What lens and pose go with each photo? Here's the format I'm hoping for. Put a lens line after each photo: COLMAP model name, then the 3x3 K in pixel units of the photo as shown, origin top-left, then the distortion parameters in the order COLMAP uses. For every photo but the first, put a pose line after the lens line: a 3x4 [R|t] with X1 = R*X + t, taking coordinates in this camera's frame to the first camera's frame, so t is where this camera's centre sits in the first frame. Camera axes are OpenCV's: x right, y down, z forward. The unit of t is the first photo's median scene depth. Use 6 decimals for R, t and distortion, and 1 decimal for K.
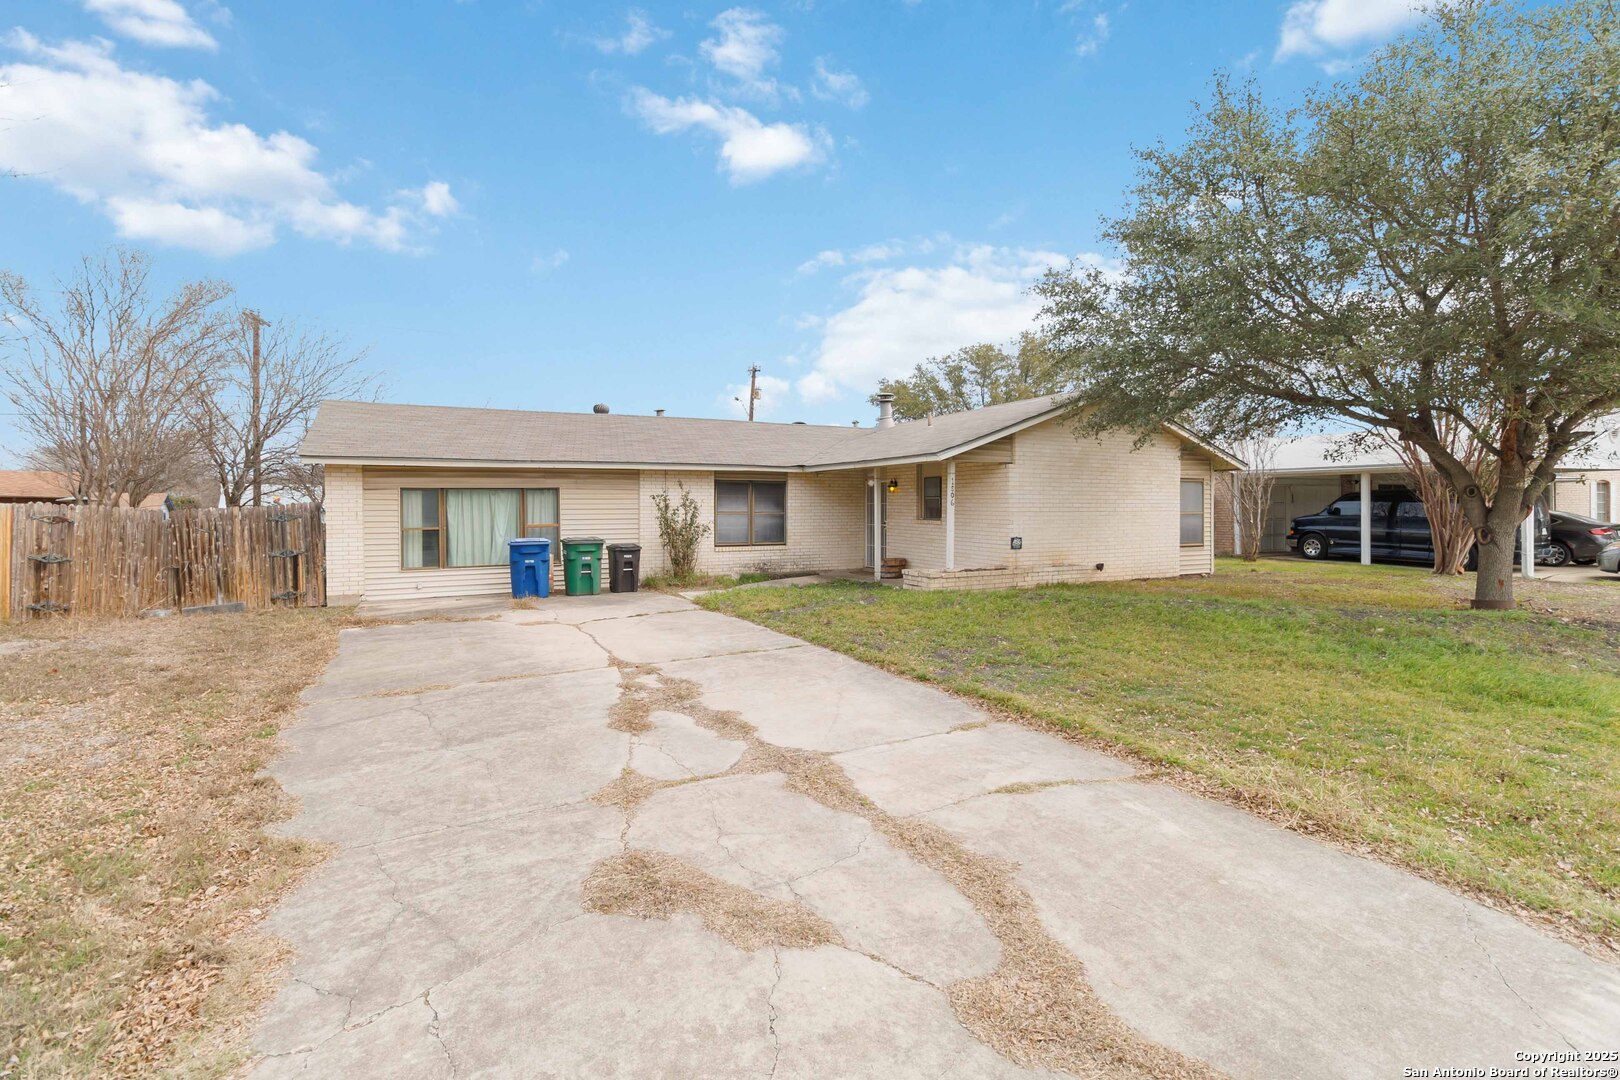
lens RADIAL K [[754.4, 0, 816.7], [0, 754.4, 515.2], [0, 0, 1]] dist [0.001179, 0.000503]
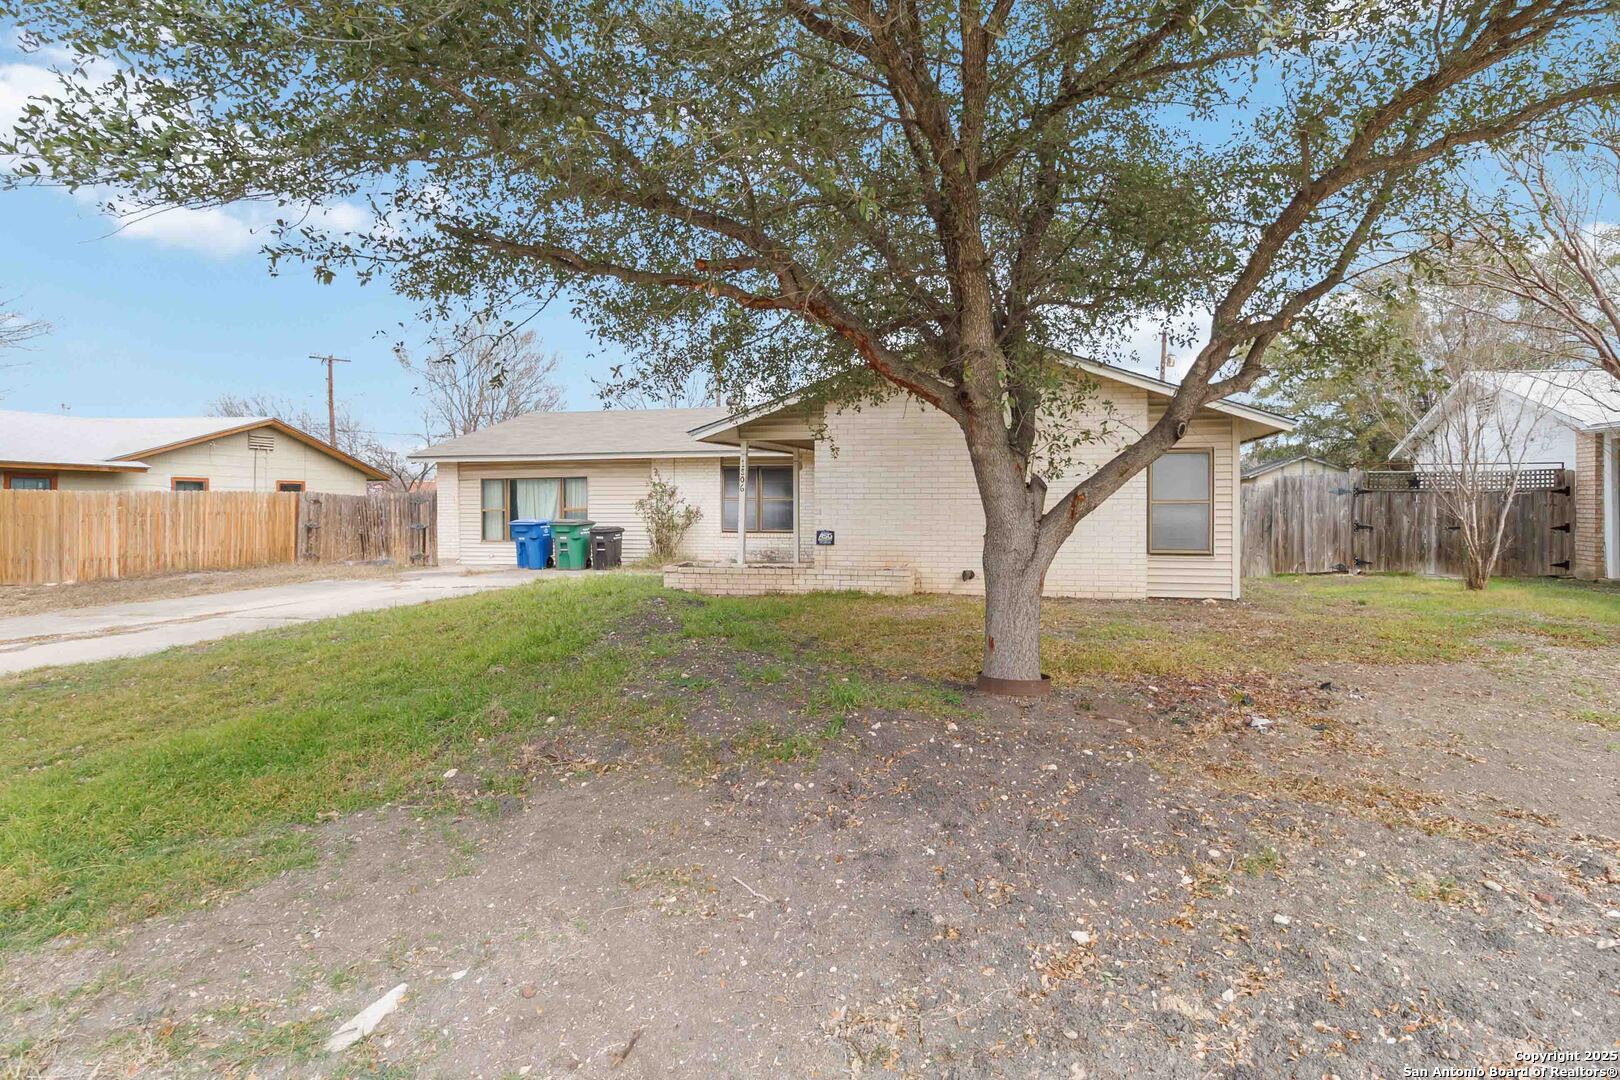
lens RADIAL K [[754.4, 0, 816.7], [0, 754.4, 515.2], [0, 0, 1]] dist [0.001179, 0.000503]
pose [[0.784771, 0.017541, -0.619537, 0.667763], [-0.005449, 0.999756, 0.021403, -0.003977], [0.619762, -0.013420, 0.784675, 0.316857]]
